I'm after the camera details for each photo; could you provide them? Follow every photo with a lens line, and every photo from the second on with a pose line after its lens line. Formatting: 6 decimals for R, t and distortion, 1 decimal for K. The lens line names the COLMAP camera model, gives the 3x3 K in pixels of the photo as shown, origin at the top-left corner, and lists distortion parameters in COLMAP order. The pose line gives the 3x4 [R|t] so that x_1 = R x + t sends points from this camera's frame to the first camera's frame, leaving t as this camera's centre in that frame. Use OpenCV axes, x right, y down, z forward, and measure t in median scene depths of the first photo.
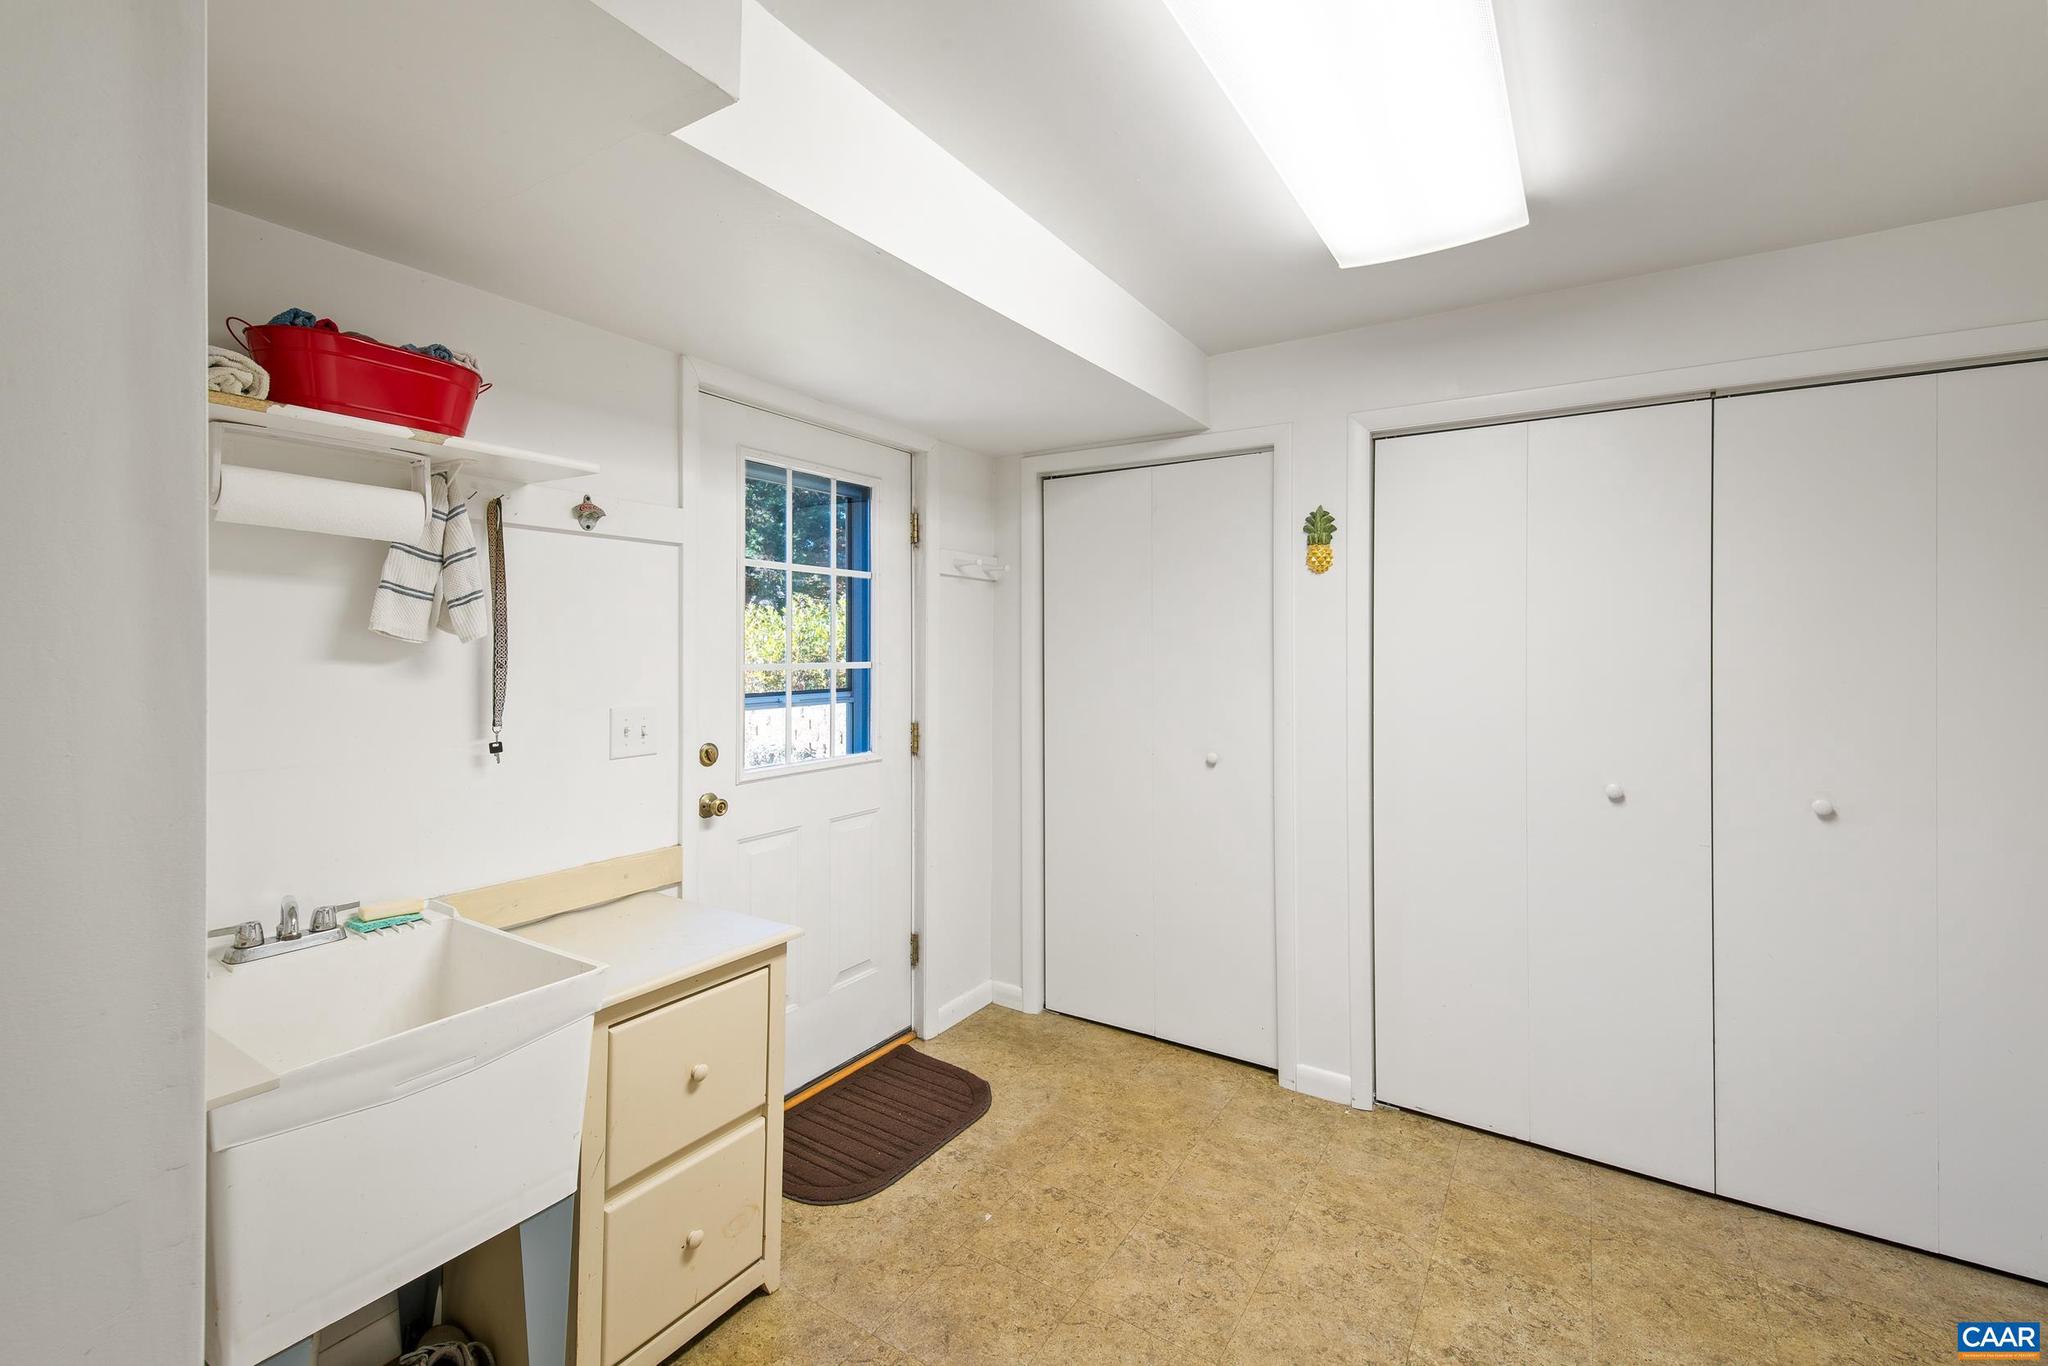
lens RADIAL K [[886.0, 0, 1017.3], [0, 886.0, 667.6], [0, 0, 1]] dist [0.023640, -0.001790]
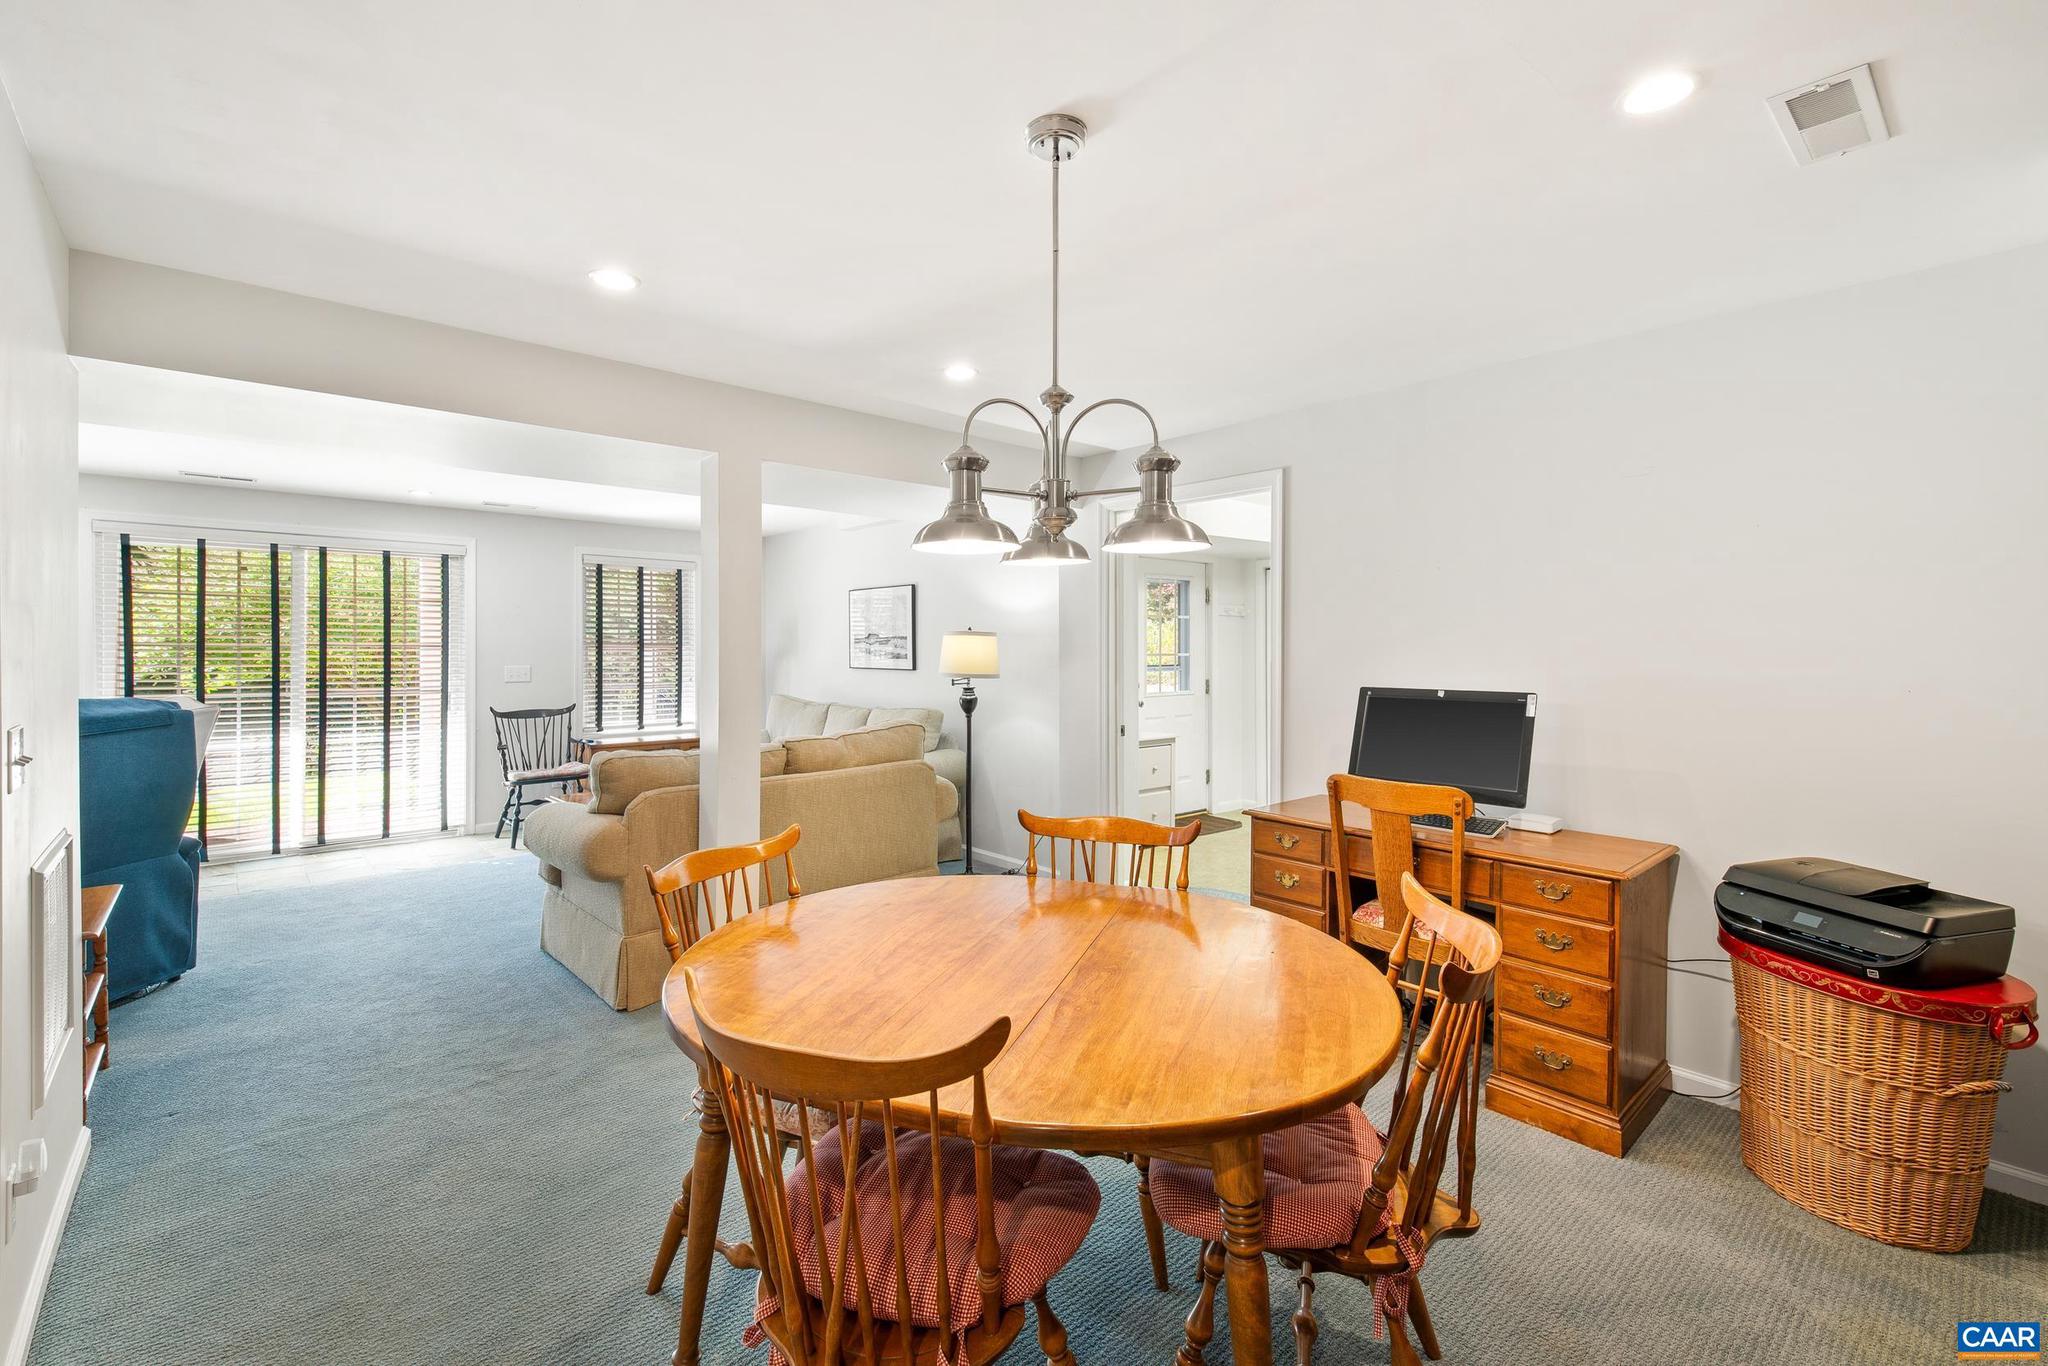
lens RADIAL K [[886.0, 0, 1022.0], [0, 886.0, 666.3], [0, 0, 1]] dist [0.023640, -0.001790]
pose [[0.959969, -0.000489, -0.280105, 0.068207], [0.001225, 0.999996, 0.002453, 0.021904], [0.280103, -0.002698, 0.959966, -1.367727]]
